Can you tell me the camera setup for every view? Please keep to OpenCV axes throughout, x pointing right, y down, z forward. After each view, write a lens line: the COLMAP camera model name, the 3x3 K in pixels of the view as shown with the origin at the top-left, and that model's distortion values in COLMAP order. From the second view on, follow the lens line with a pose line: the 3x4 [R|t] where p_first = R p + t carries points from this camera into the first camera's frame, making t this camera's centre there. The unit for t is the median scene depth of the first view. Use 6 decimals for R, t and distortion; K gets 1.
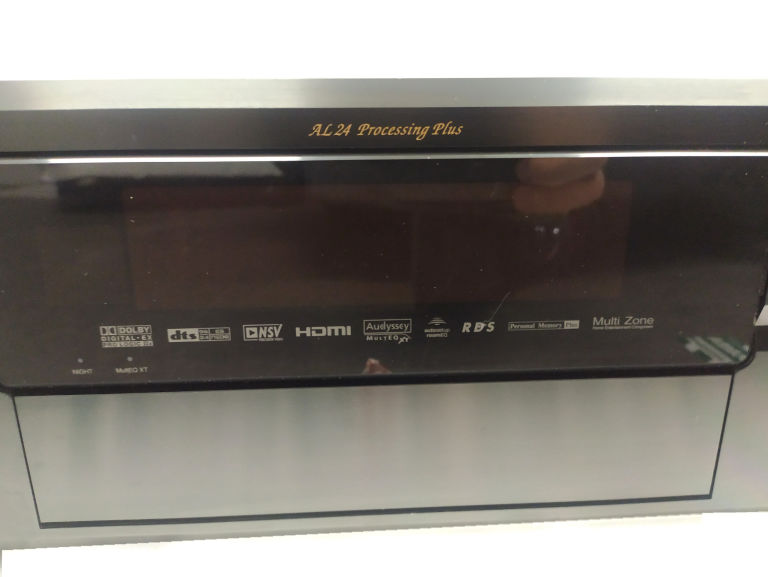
lens RADIAL K [[576.5, 0, 382.8], [0, 576.5, 278.6], [0, 0, 1]] dist [0.043102, -0.096830]
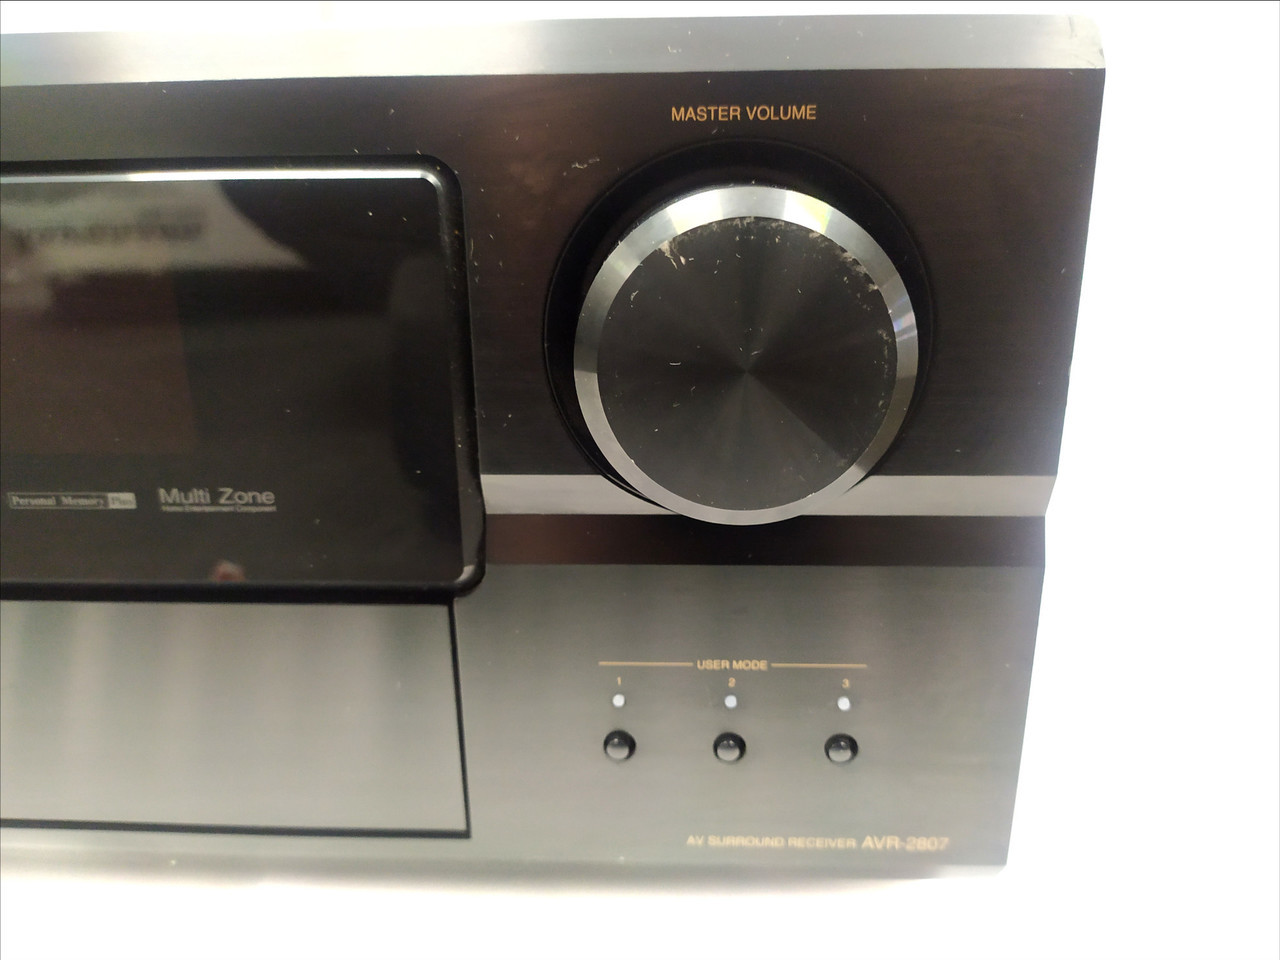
lens RADIAL K [[1092.5, 0, 640.0], [0, 1092.5, 480.0], [0, 0, 1]] dist [0.034145, -0.170562]
pose [[0.996496, 0.026064, -0.079474, 0.875323], [-0.020502, 0.997335, 0.070014, -0.019243], [0.081088, -0.068140, 0.994375, 0.044678]]
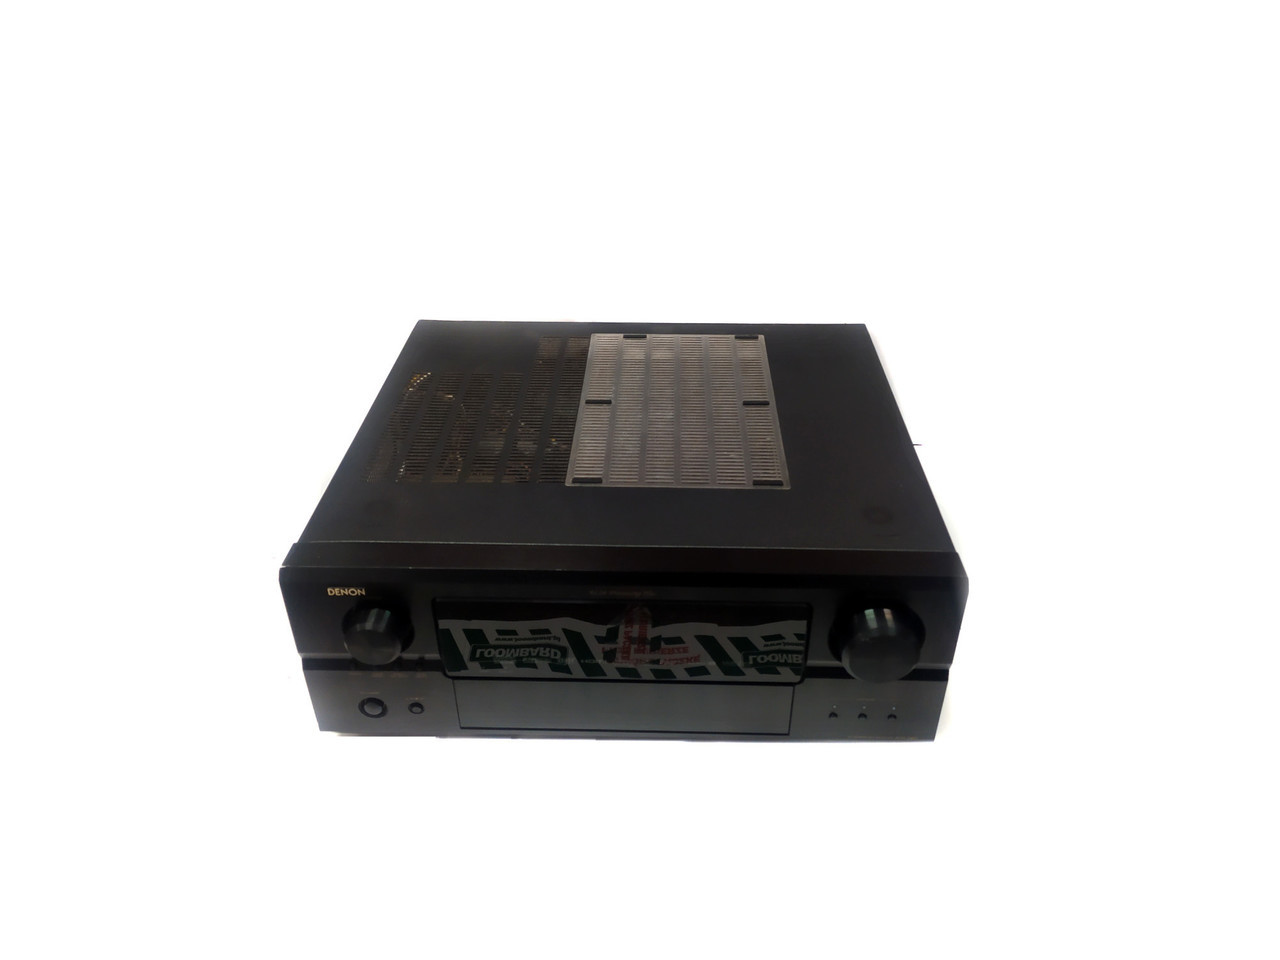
lens RADIAL K [[960.8, 0, 638.0], [0, 960.8, 463.6], [0, 0, 1]] dist [0.043102, -0.096830]
pose [[0.995384, 0.055055, -0.078612, 0.292544], [-0.029002, 0.953357, 0.300449, -1.616451], [0.091486, -0.296782, 0.950553, -2.077270]]
